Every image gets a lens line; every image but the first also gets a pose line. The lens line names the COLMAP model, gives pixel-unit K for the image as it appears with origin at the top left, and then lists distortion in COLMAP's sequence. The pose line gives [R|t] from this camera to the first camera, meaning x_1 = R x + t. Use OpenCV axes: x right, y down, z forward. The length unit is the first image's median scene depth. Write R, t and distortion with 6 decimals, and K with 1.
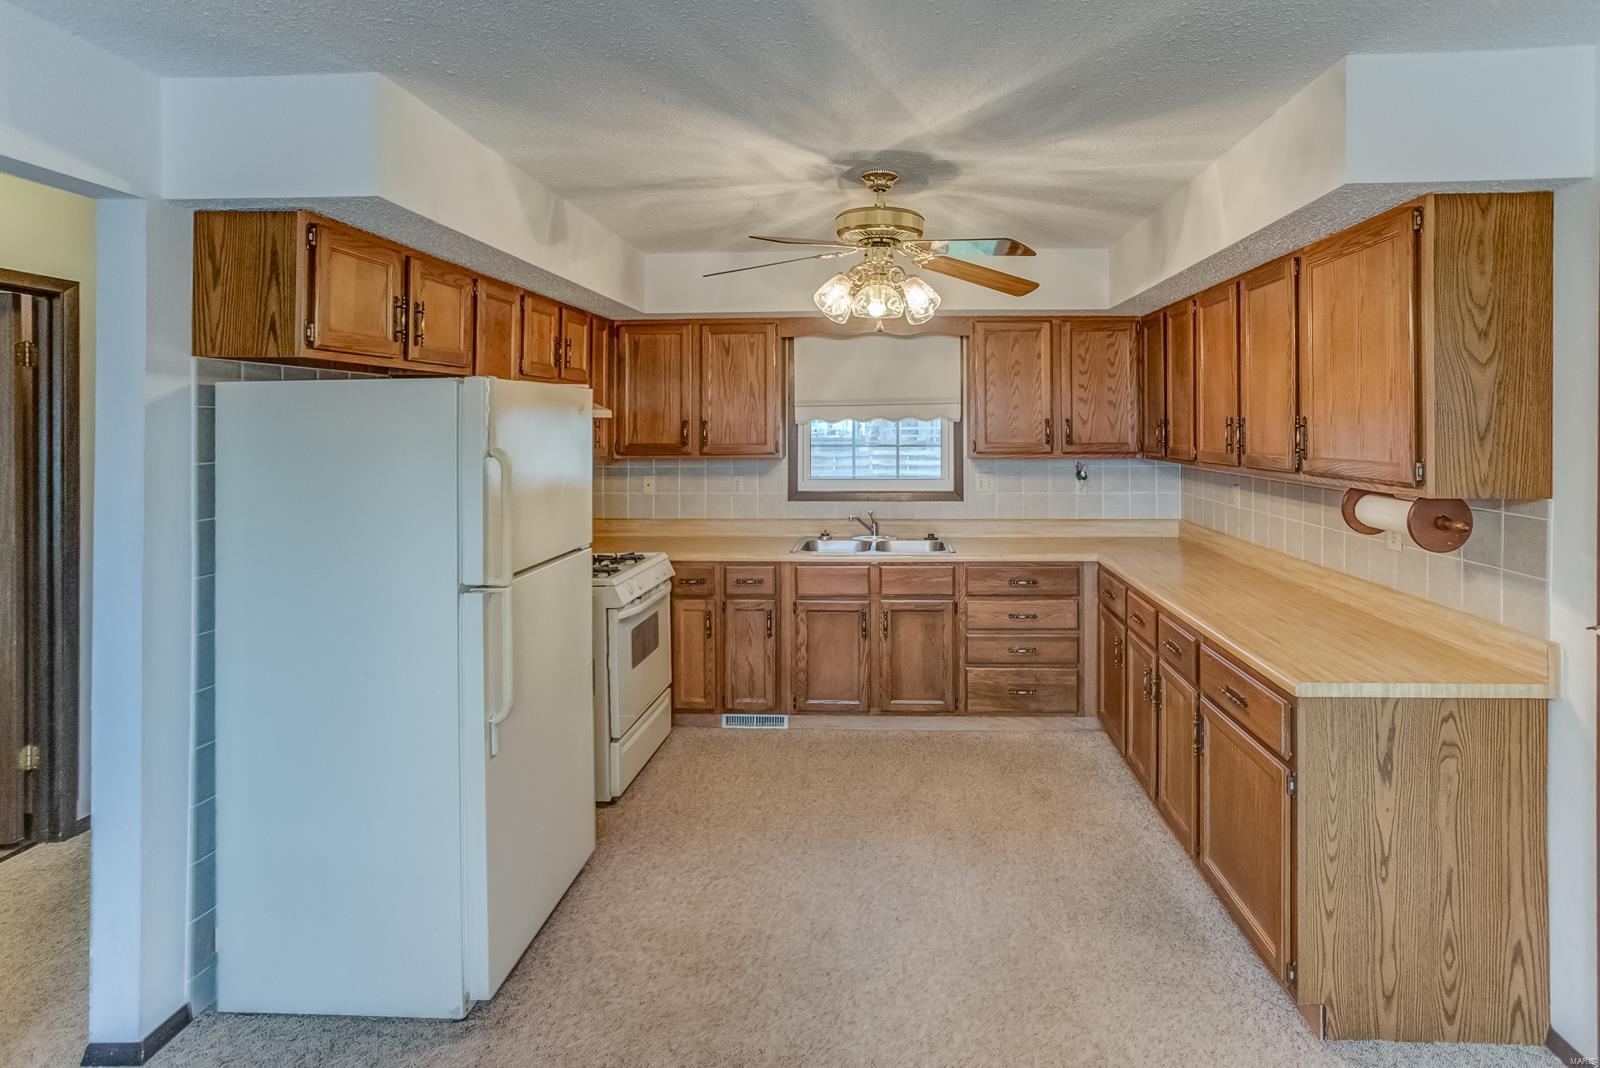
lens RADIAL K [[819.8, 0, 848.5], [0, 819.8, 422.2], [0, 0, 1]] dist [-0.039150, 0.027501]
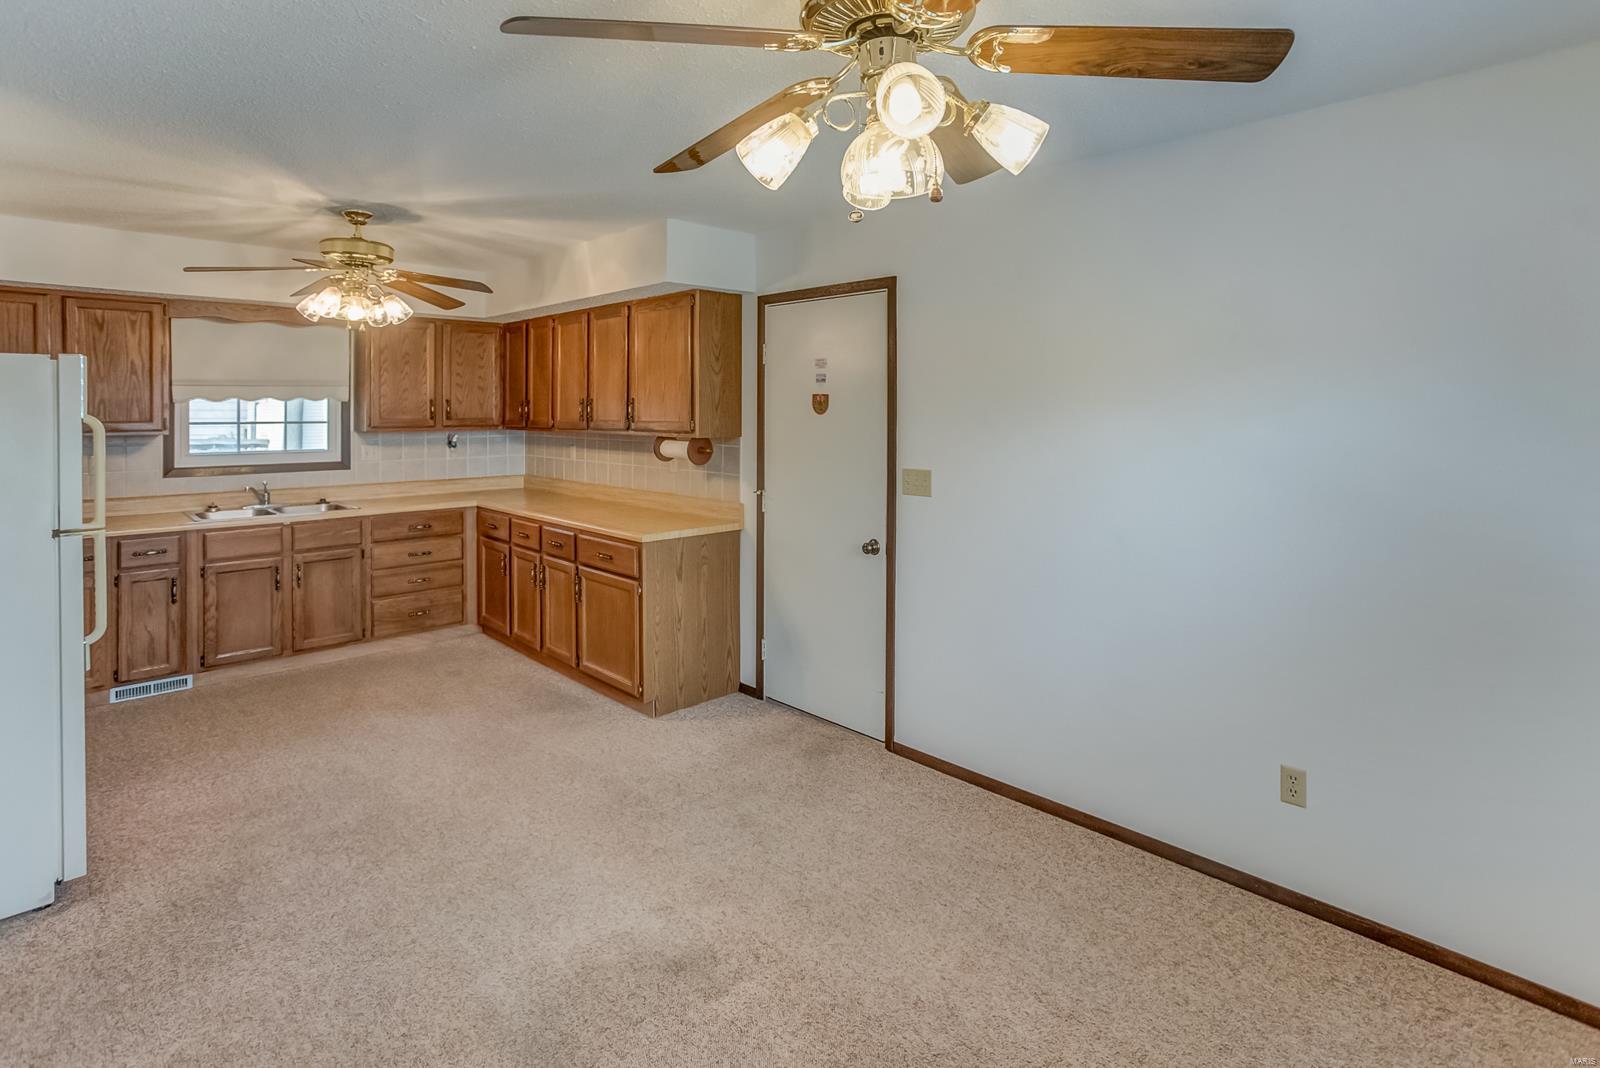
lens RADIAL K [[826.2, 0, 799.4], [0, 826.2, 402.6], [0, 0, 1]] dist [-0.043321, 0.023904]
pose [[0.689060, 0.007959, 0.724660, -0.359303], [-0.002844, 0.999962, -0.008279, 0.012566], [-0.724698, 0.003644, 0.689057, -0.364712]]
